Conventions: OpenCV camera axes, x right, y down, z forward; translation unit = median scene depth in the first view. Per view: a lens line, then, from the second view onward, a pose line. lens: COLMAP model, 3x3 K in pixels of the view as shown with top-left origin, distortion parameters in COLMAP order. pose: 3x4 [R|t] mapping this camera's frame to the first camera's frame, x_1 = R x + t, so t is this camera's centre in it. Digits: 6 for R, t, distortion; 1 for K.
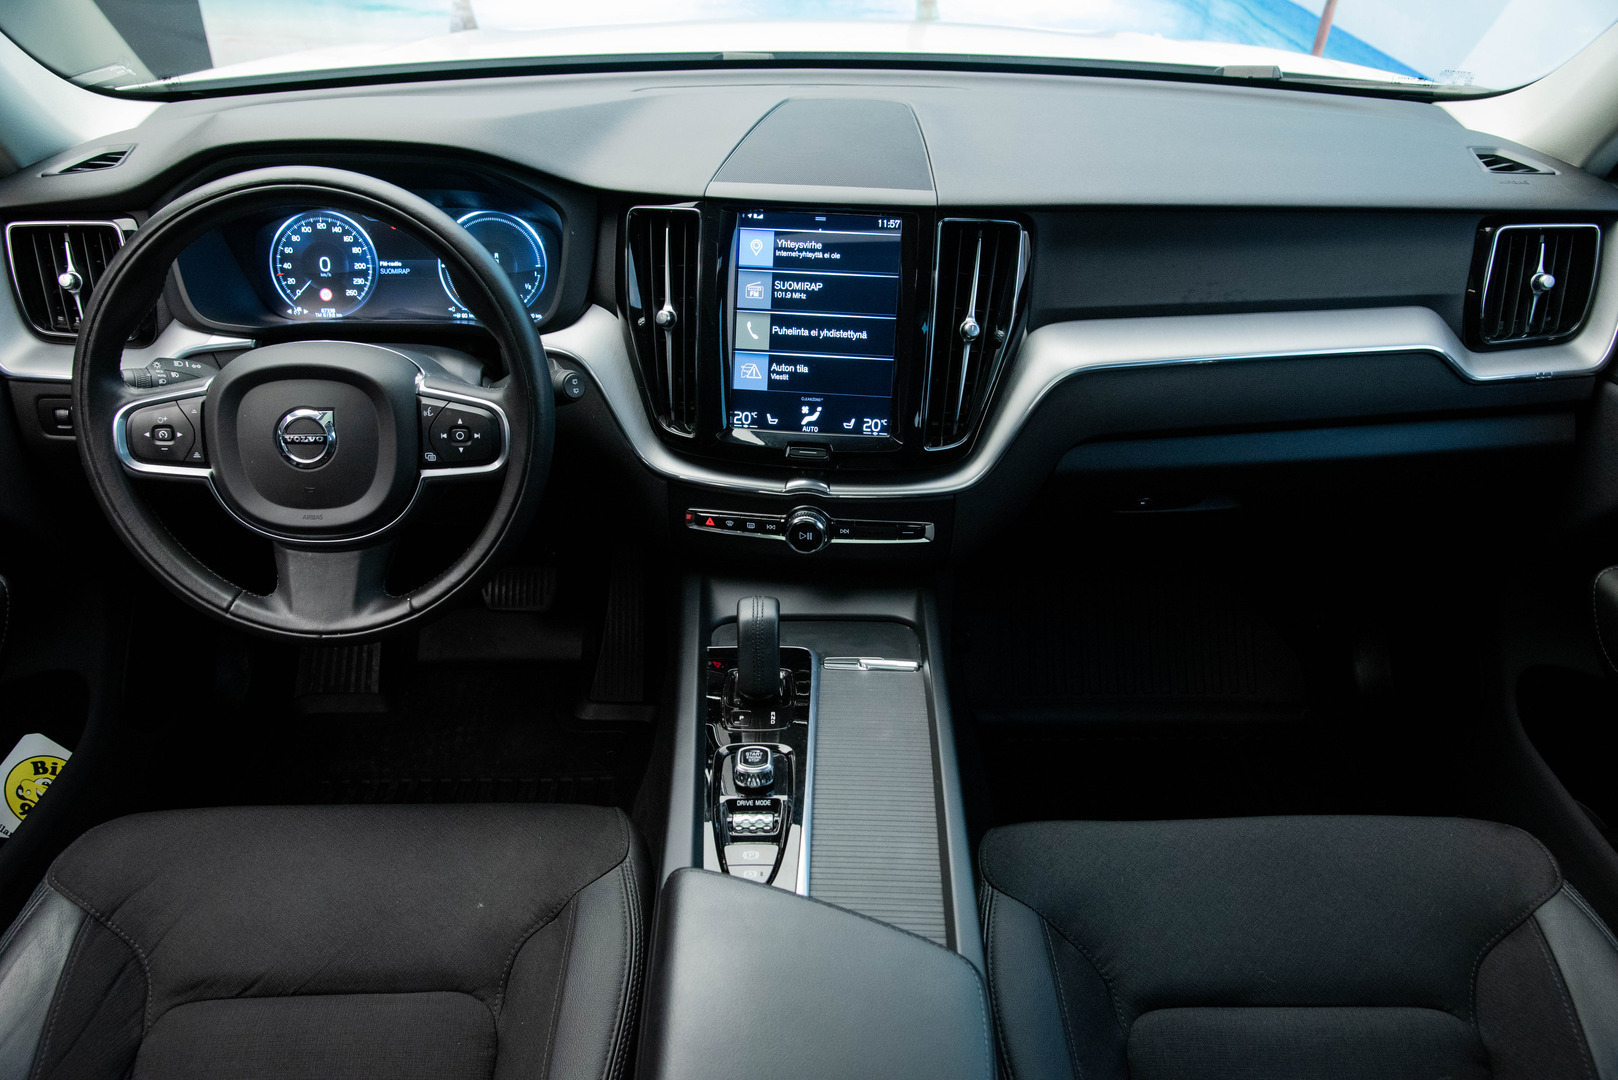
lens RADIAL K [[1328.5, 0, 798.4], [0, 1328.5, 536.0], [0, 0, 1]] dist [-0.028931, 0.048653]
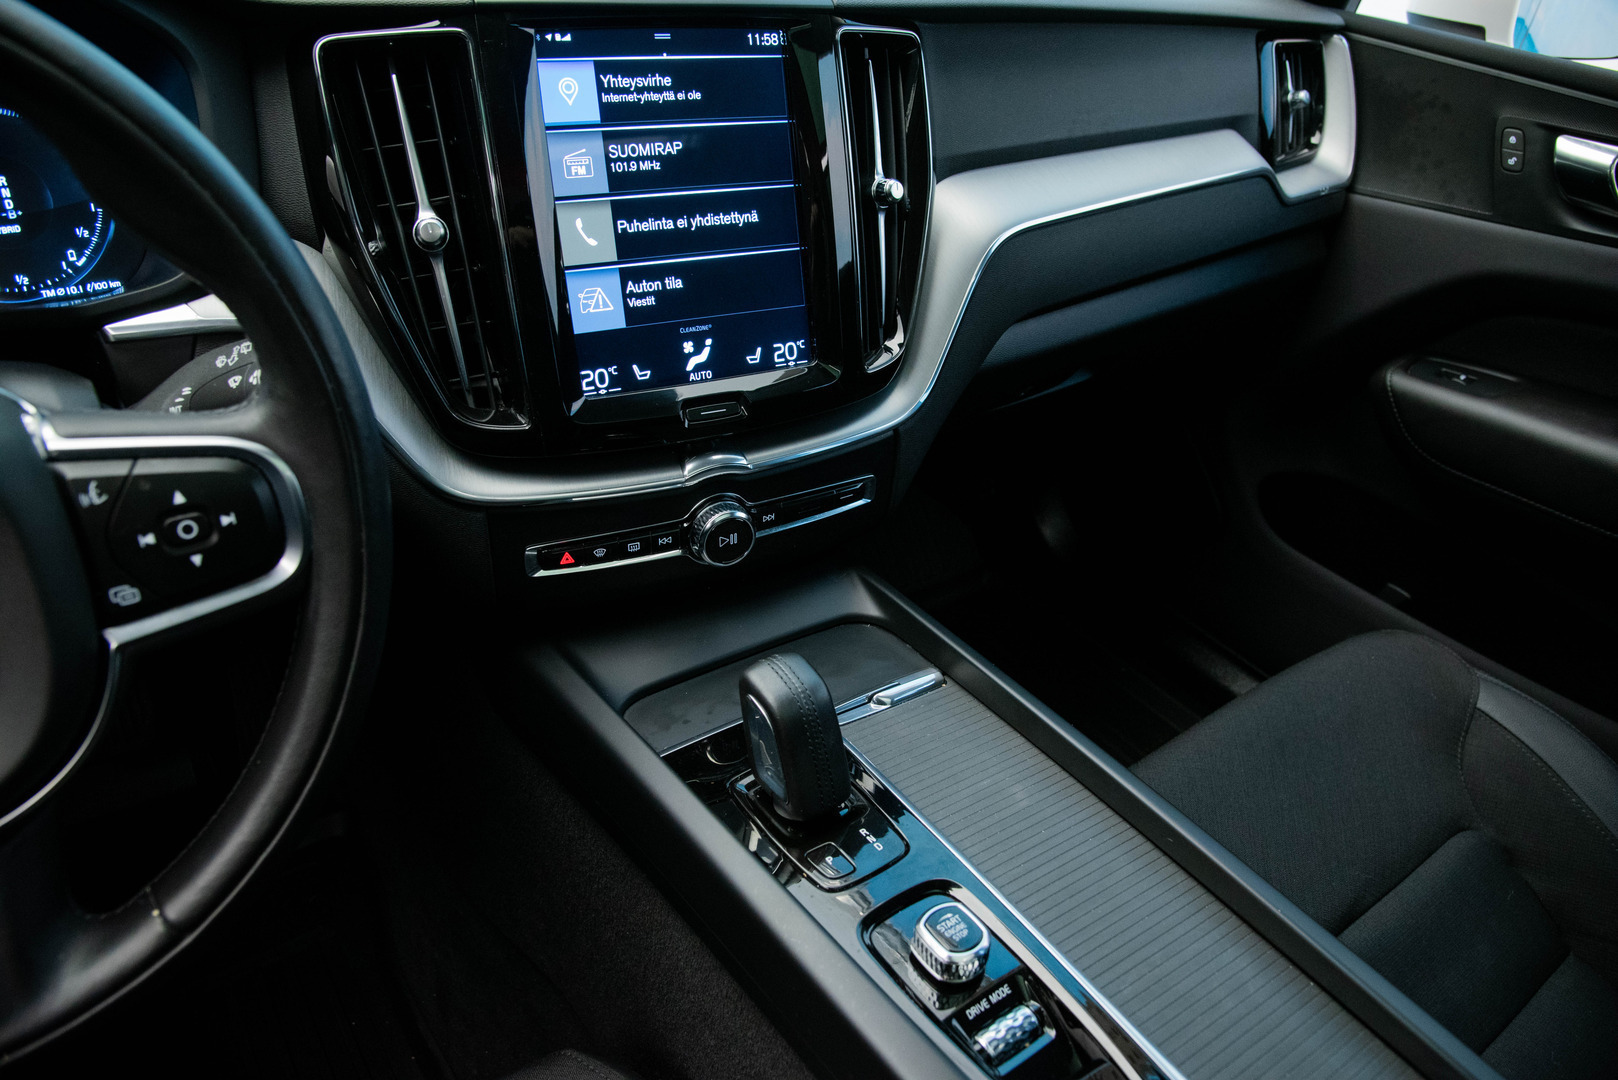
lens RADIAL K [[1093.4, 0, 809.8], [0, 1093.4, 541.7], [0, 0, 1]] dist [-0.113080, 0.043324]
pose [[0.813847, -0.265521, 0.516867, -0.240146], [0.221397, 0.964092, 0.146660, -0.069169], [-0.537249, -0.004926, 0.843409, 0.533697]]
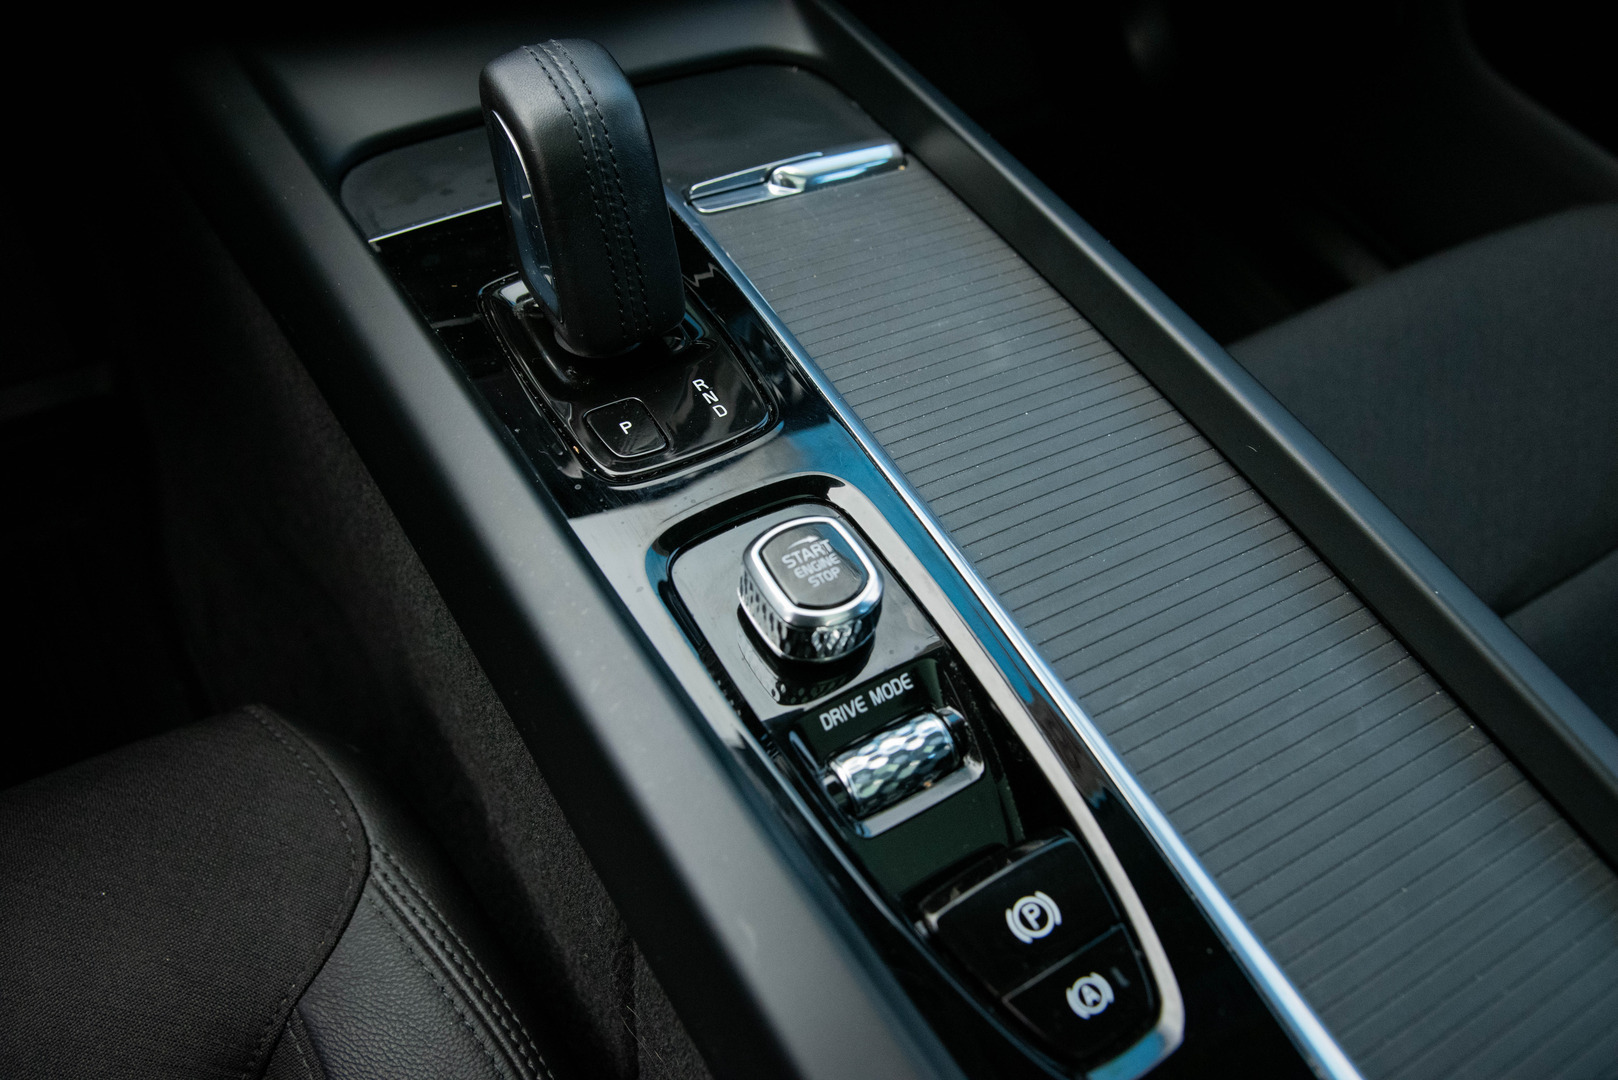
lens RADIAL K [[1236.8, 0, 832.0], [0, 1236.8, 541.9], [0, 0, 1]] dist [-0.082081, 0.010411]
pose [[0.845467, -0.352999, 0.400720, -0.119888], [0.153898, 0.879595, 0.450142, 0.028505], [-0.511371, -0.318910, 0.797995, 0.649216]]
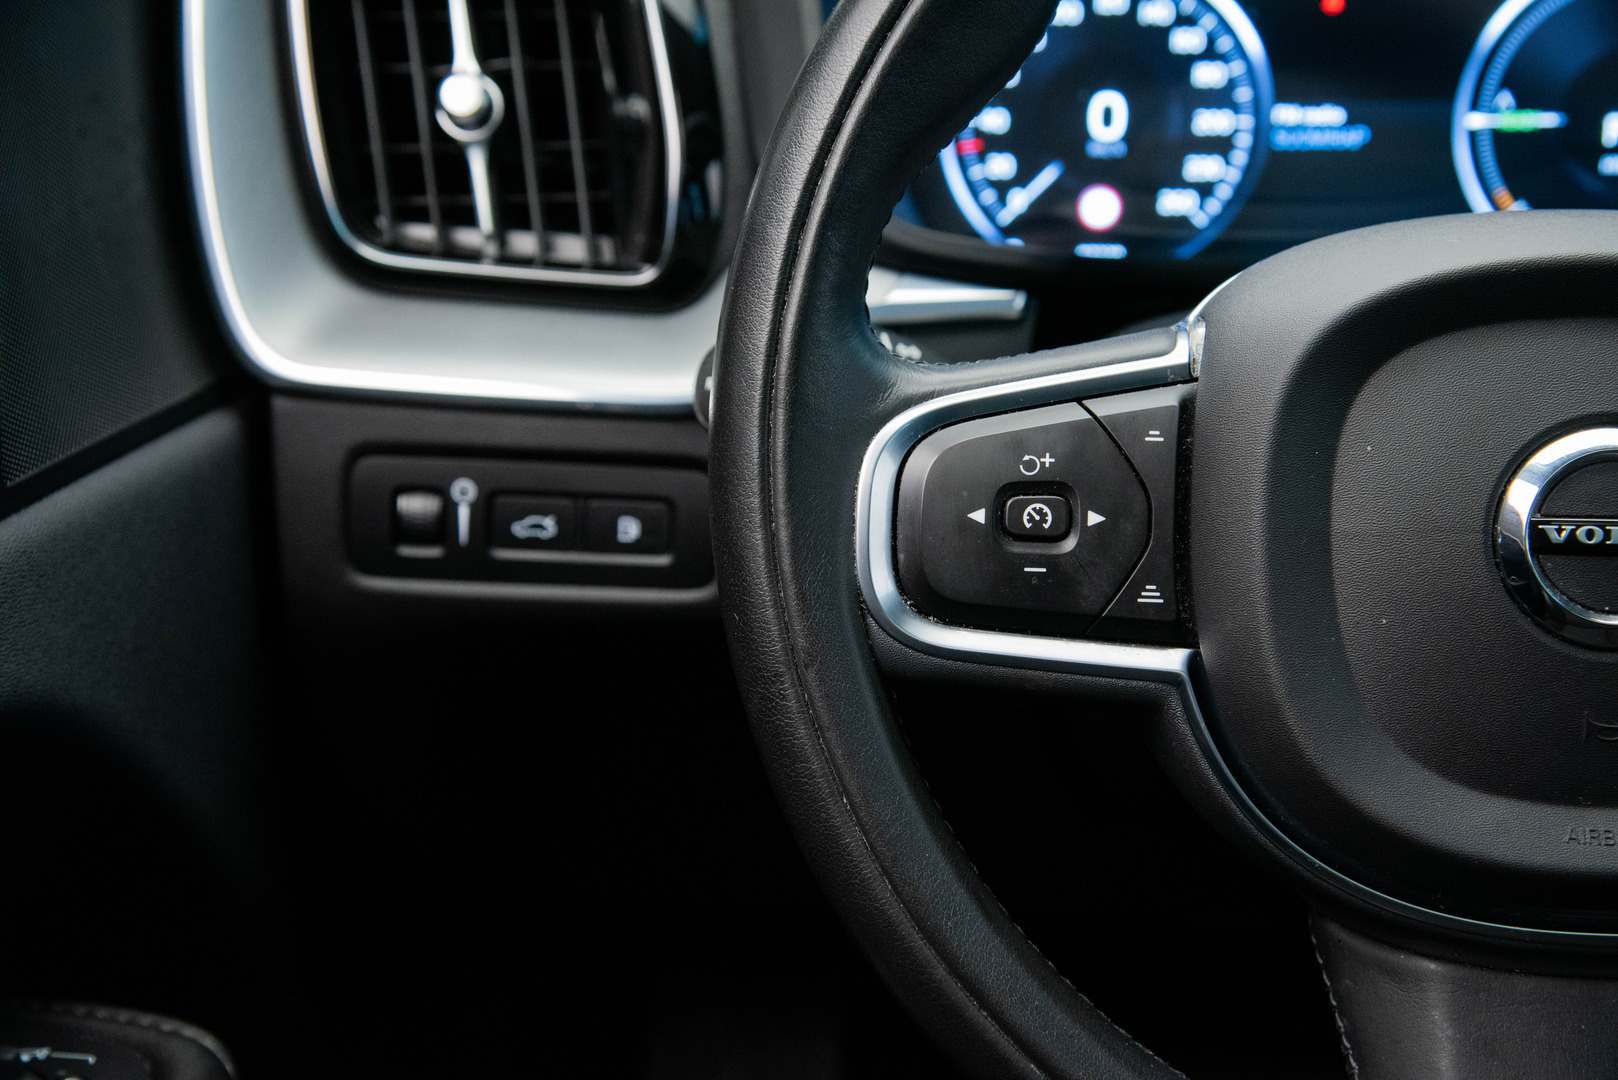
lens RADIAL K [[2552.5, 0, 817.4], [0, 2552.5, 538.7], [0, 0, 1]] dist [0.226612, 0.000000]
pose [[0.999118, 0.018264, -0.037813, -0.450319], [-0.025057, 0.981885, -0.187813, 0.026056], [0.033697, 0.188595, 0.981477, 0.422484]]
